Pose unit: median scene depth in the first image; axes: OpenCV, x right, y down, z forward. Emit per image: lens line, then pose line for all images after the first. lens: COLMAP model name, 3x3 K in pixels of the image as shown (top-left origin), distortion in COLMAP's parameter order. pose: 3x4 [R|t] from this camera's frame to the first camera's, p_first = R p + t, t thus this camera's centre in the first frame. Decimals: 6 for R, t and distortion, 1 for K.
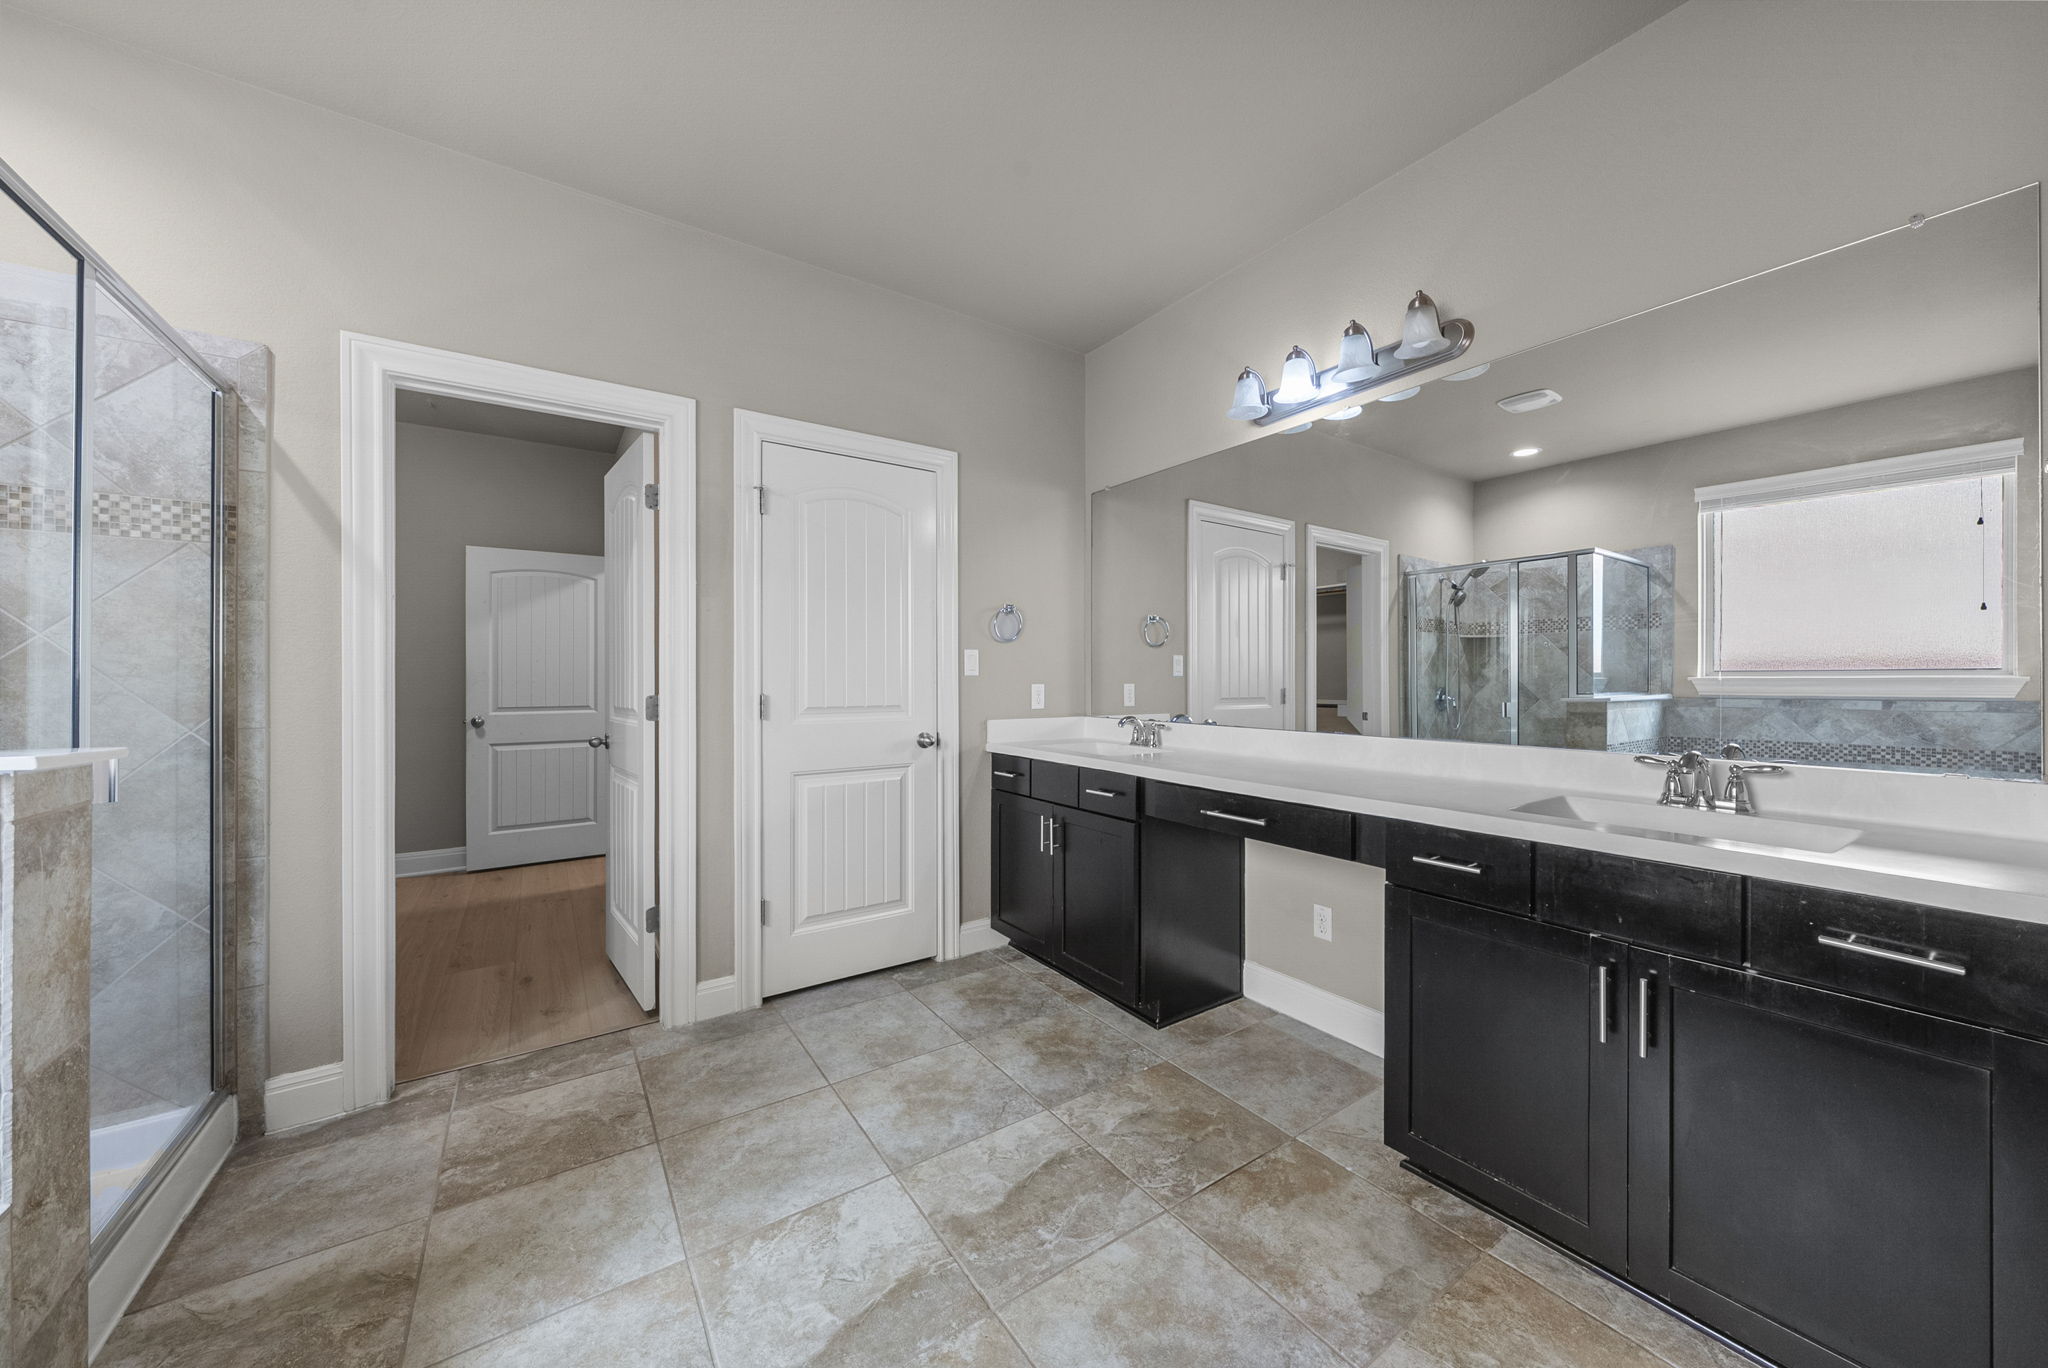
lens RADIAL K [[704.3, 0, 1015.3], [0, 704.3, 680.2], [0, 0, 1]] dist [0.001593, 0.000075]
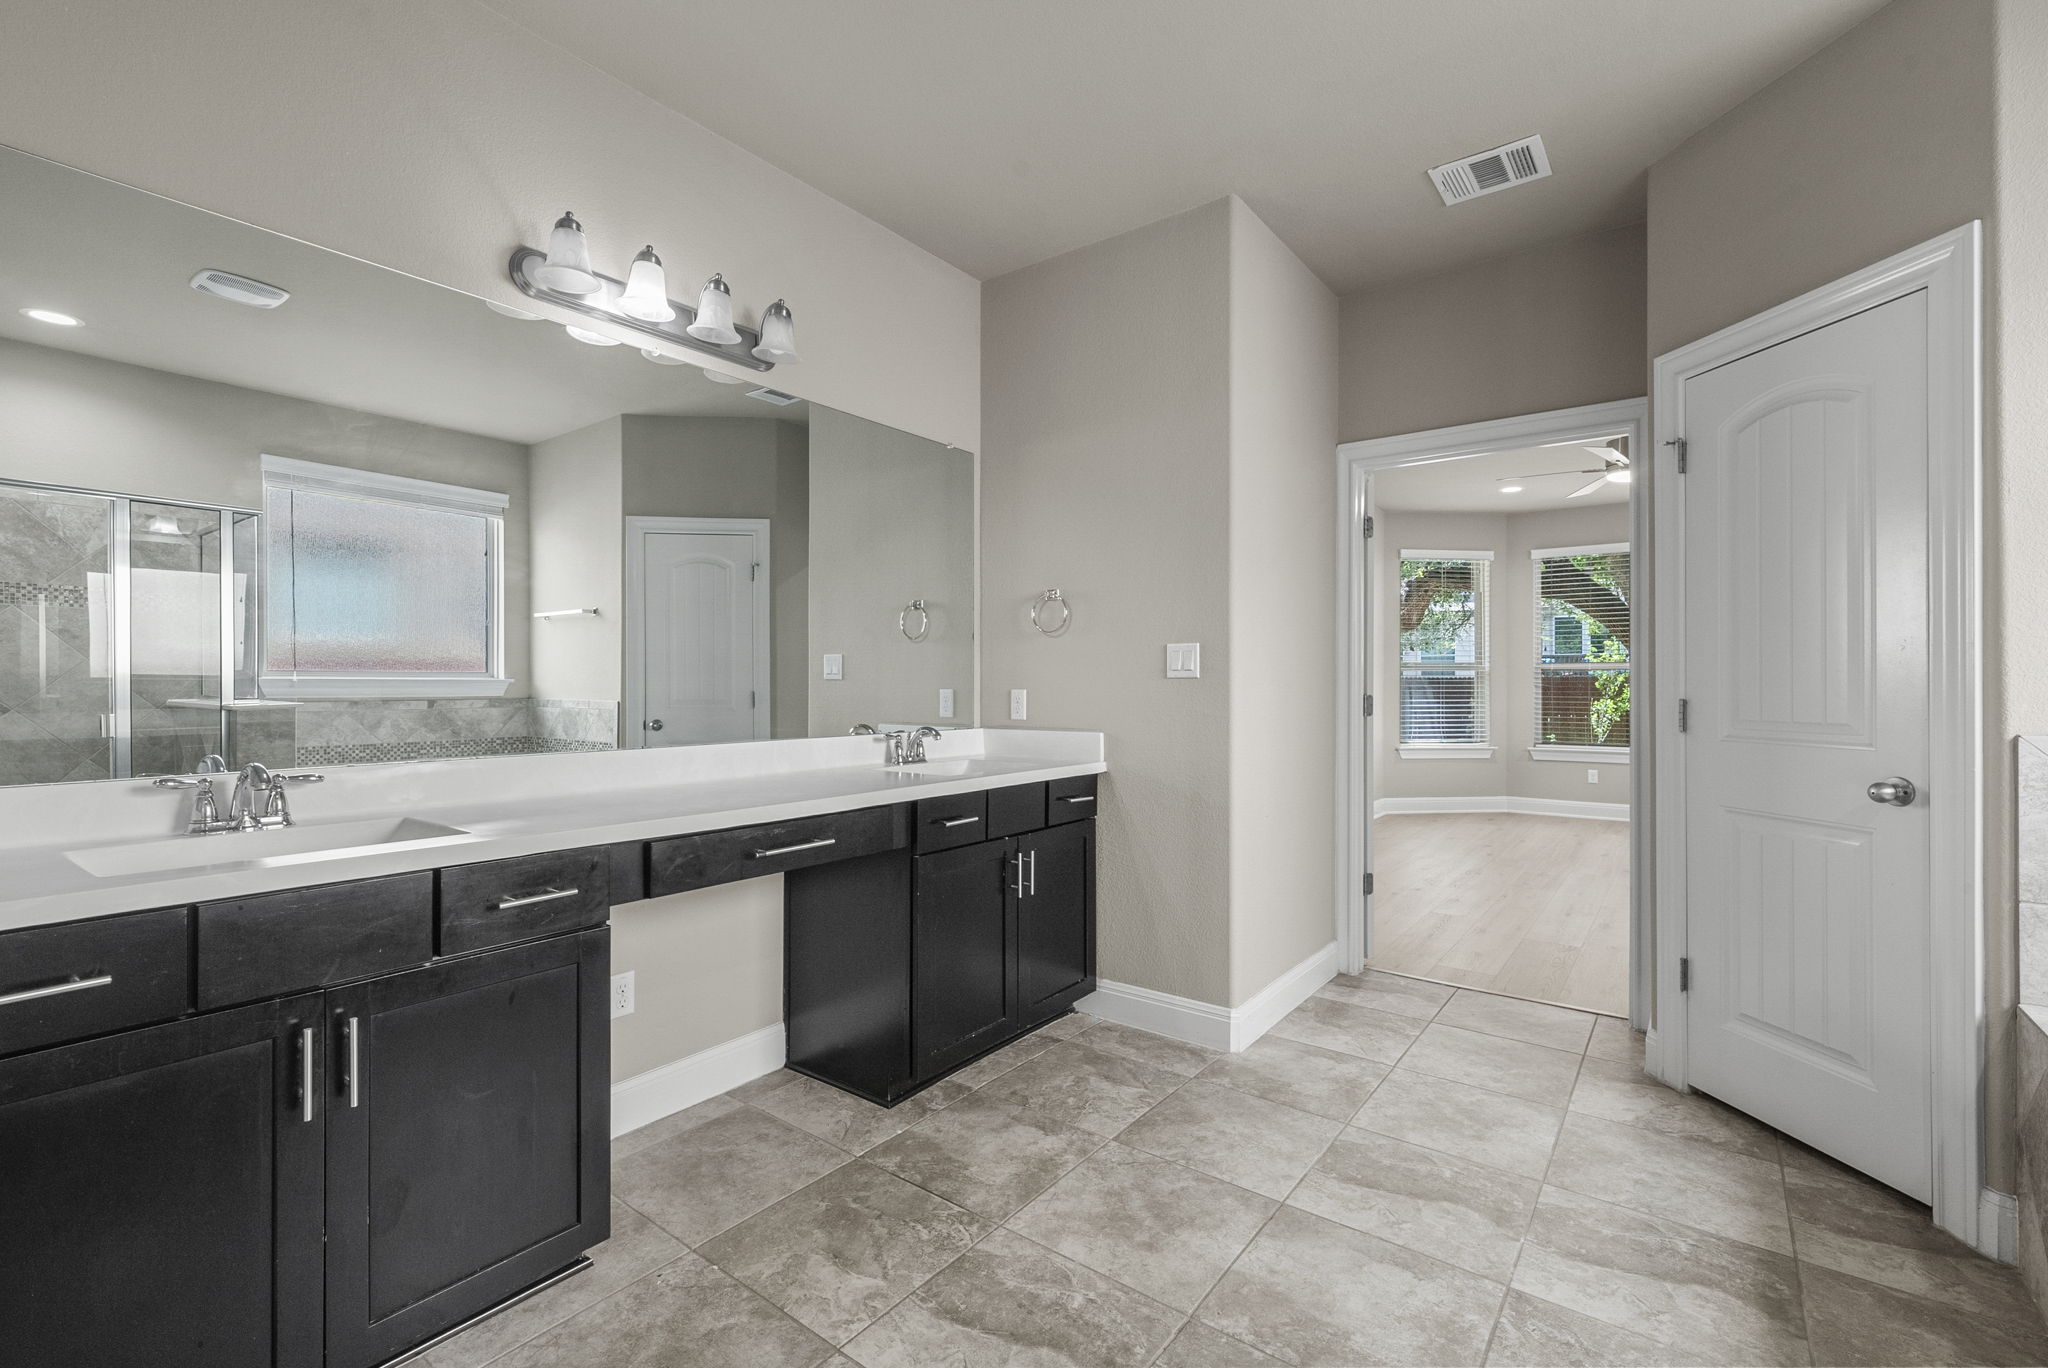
lens RADIAL K [[864.2, 0, 1029.6], [0, 864.2, 694.2], [0, 0, 1]] dist [-0.006010, 0.000009]
pose [[-0.316505, -0.009233, 0.948546, -0.919999], [-0.008618, 0.999939, 0.006858, 0.003760], [-0.948552, -0.006004, -0.316566, 1.332221]]
